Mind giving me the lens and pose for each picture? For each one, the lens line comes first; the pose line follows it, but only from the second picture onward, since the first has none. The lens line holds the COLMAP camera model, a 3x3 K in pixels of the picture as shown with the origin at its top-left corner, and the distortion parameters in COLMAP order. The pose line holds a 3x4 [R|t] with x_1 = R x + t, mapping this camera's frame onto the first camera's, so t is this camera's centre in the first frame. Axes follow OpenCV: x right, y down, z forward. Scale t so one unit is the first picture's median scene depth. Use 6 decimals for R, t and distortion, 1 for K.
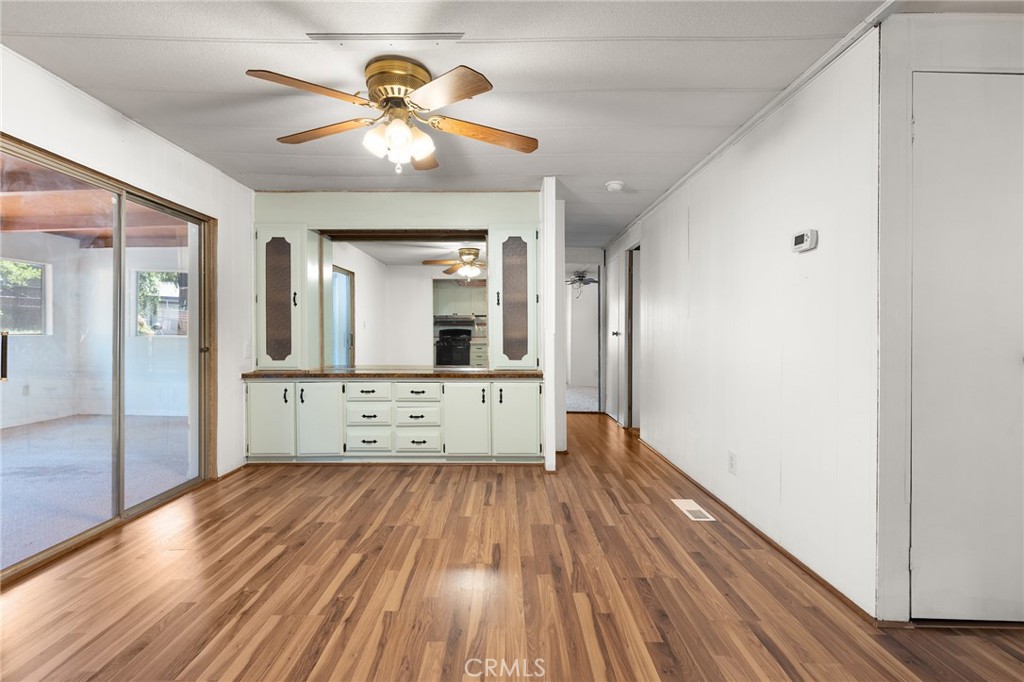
lens RADIAL K [[471.2, 0, 508.9], [0, 471.2, 335.6], [0, 0, 1]] dist [0.001789, 0.000240]
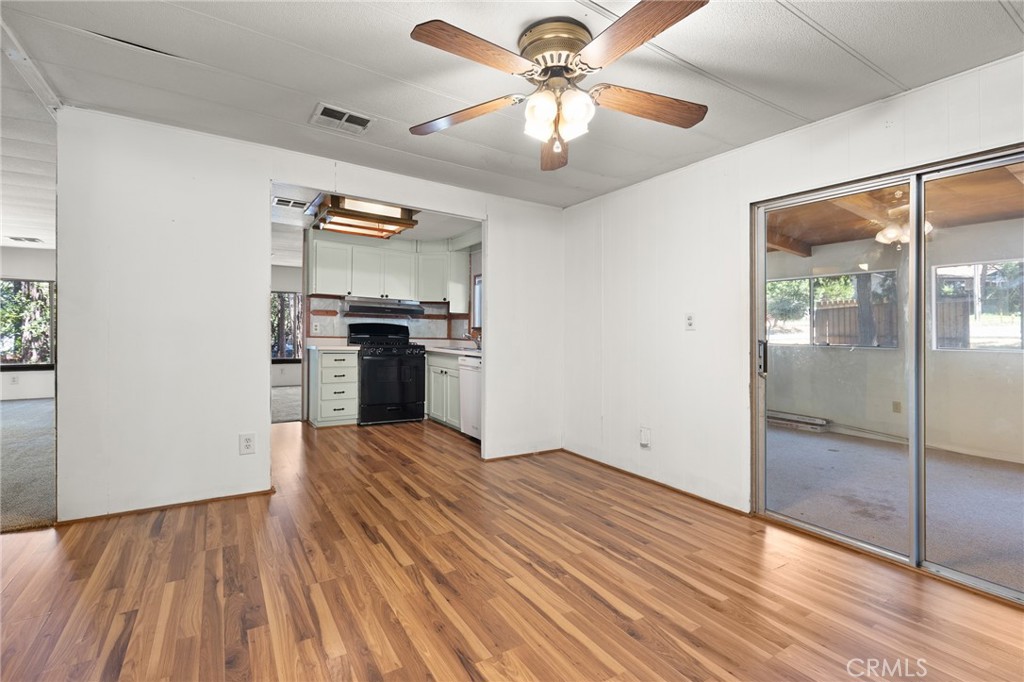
lens RADIAL K [[471.2, 0, 513.5], [0, 471.2, 337.9], [0, 0, 1]] dist [0.001789, 0.000240]
pose [[-0.848447, -0.017741, -0.528983, 0.352249], [-0.025980, 0.999629, 0.008145, -0.005035], [0.528642, 0.020653, -0.848593, 1.950765]]
